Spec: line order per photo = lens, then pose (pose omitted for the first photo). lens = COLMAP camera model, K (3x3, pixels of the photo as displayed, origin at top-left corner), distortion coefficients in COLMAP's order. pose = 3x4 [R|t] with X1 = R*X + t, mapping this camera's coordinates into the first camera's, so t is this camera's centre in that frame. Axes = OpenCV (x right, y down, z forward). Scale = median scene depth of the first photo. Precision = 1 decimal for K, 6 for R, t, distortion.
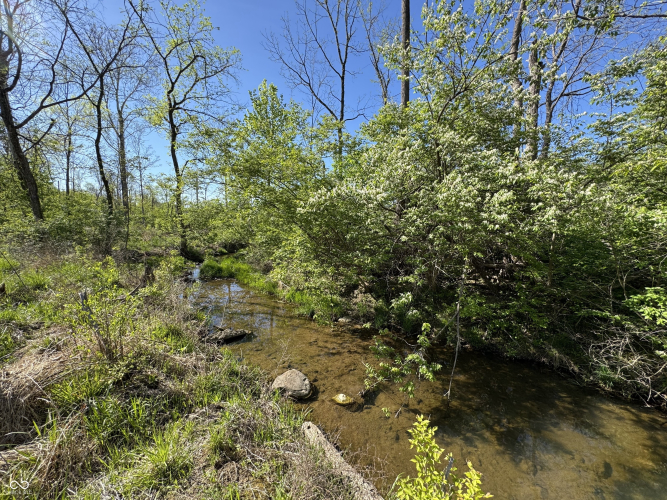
lens RADIAL K [[265.6, 0, 333.3], [0, 265.6, 249.8], [0, 0, 1]] dist [-0.003391, -0.000026]
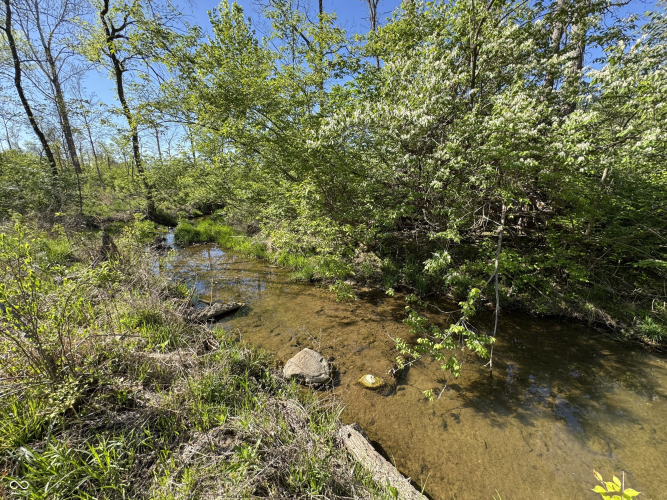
lens RADIAL K [[265.6, 0, 332.7], [0, 265.6, 249.2], [0, 0, 1]] dist [-0.003391, -0.000026]
pose [[0.996118, -0.053414, 0.069964, -0.109898], [0.041763, 0.986472, 0.158523, 0.011991], [-0.077485, -0.154986, 0.984873, 0.224543]]
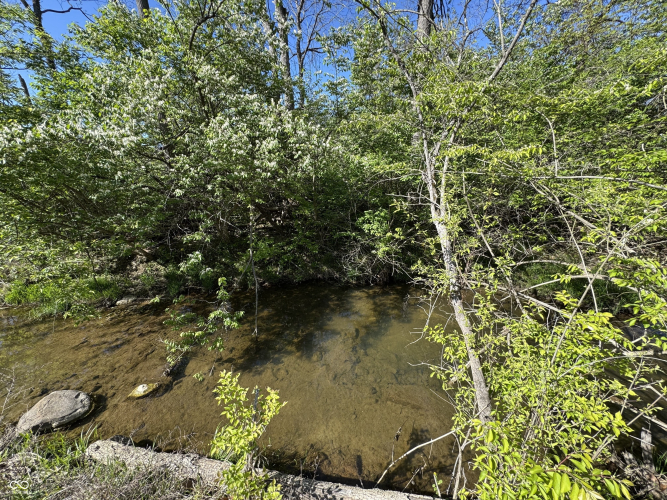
lens RADIAL K [[265.6, 0, 334.8], [0, 265.6, 250.0], [0, 0, 1]] dist [-0.003391, -0.000026]
pose [[0.728146, -0.233294, 0.644497, 0.036033], [0.103907, 0.966997, 0.232638, -0.009333], [-0.677500, -0.102427, 0.728356, 0.002182]]
